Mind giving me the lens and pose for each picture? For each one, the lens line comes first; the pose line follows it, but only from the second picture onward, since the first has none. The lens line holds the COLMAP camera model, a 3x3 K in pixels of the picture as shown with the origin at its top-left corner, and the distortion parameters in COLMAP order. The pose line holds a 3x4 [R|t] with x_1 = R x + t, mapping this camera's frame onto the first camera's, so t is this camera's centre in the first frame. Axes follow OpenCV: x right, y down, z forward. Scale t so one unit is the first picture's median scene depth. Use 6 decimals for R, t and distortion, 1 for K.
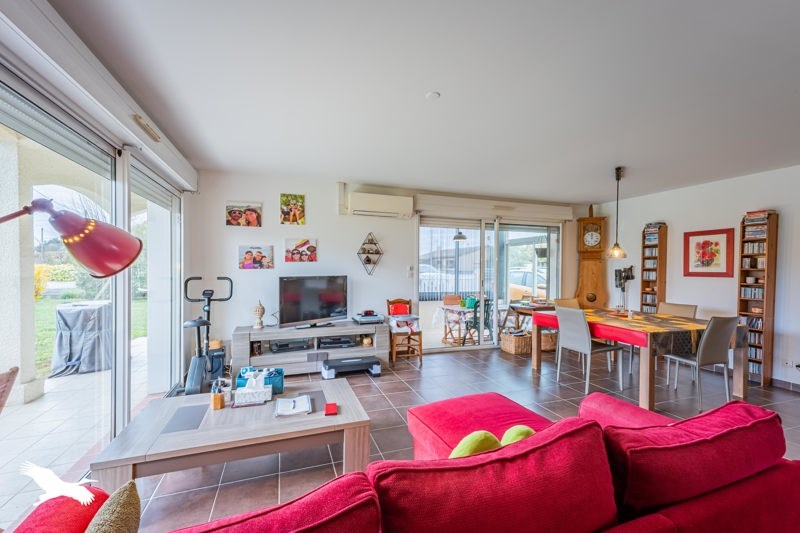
lens RADIAL K [[323.2, 0, 398.5], [0, 323.2, 269.6], [0, 0, 1]] dist [-0.000619, -0.000050]
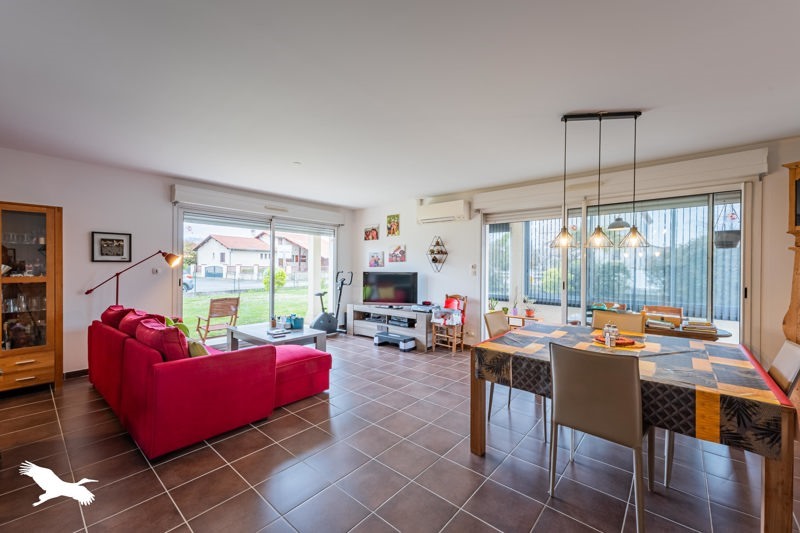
lens RADIAL K [[323.2, 0, 401.7], [0, 323.2, 267.3], [0, 0, 1]] dist [-0.000619, -0.000050]
pose [[0.498448, -0.002935, -0.866914, 0.933002], [-0.008257, 0.999933, -0.008133, 0.010480], [0.866880, 0.011212, 0.498391, 0.321194]]
